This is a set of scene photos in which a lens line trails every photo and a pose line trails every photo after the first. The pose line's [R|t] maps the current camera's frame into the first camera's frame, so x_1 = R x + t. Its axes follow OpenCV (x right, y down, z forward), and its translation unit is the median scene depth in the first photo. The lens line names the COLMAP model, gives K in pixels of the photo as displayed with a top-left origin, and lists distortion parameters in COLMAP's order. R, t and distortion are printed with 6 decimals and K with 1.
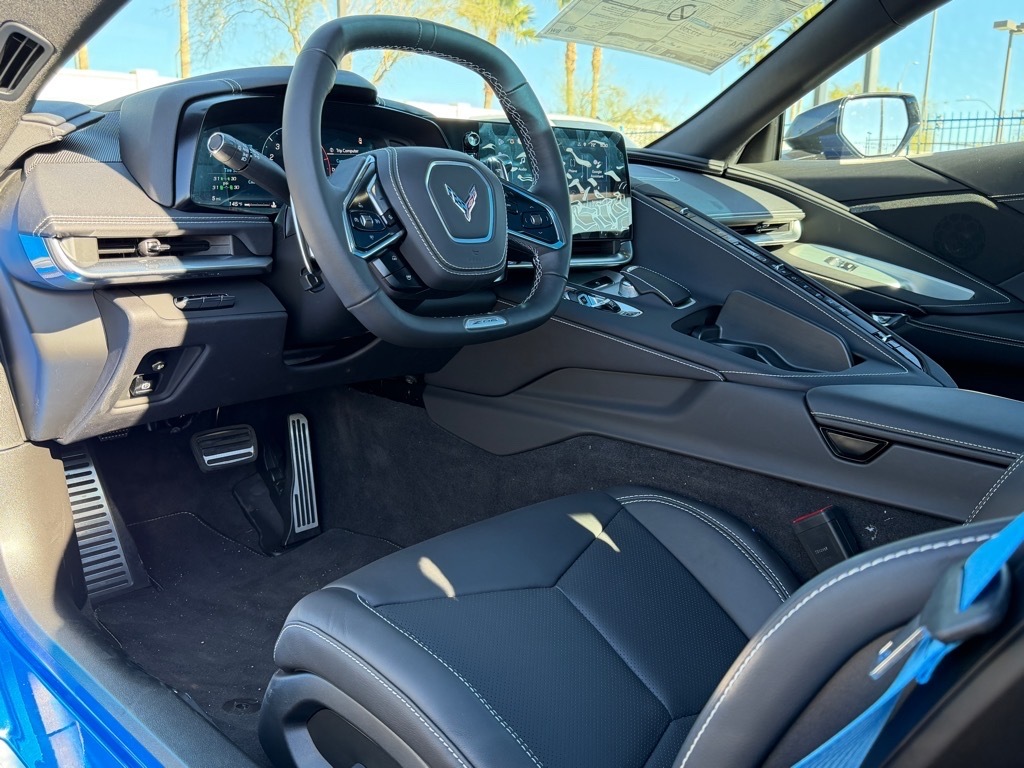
lens RADIAL K [[891.1, 0, 512.0], [0, 891.1, 384.0], [0, 0, 1]] dist [0.148360, -0.307567]
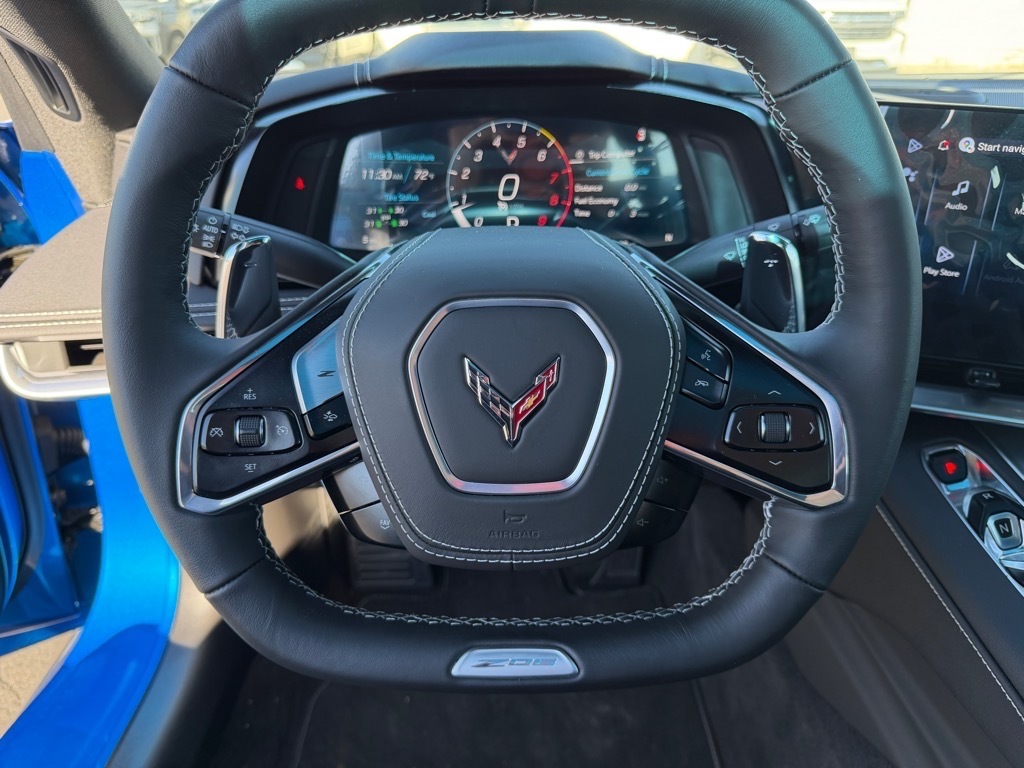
lens RADIAL K [[728.4, 0, 512.0], [0, 728.4, 384.0], [0, 0, 1]] dist [0.114174, -0.211445]
pose [[0.689344, 0.291452, -0.663220, 0.139536], [-0.127923, 0.950087, 0.284554, -0.246658], [0.713050, -0.111315, 0.692220, 0.606613]]
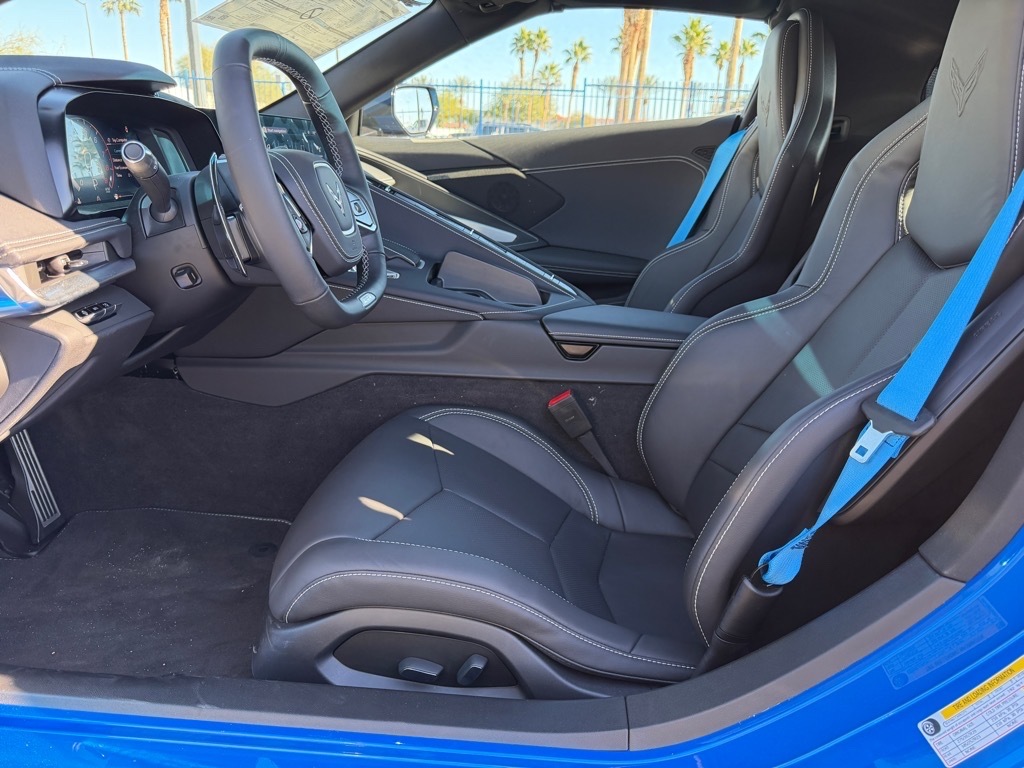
lens RADIAL K [[728.4, 0, 512.0], [0, 728.4, 384.0], [0, 0, 1]] dist [0.114174, -0.211445]
pose [[0.755915, -0.192401, 0.625758, -0.421004], [0.117063, 0.980158, 0.159956, -0.074165], [-0.644118, -0.047660, 0.763440, 0.083785]]
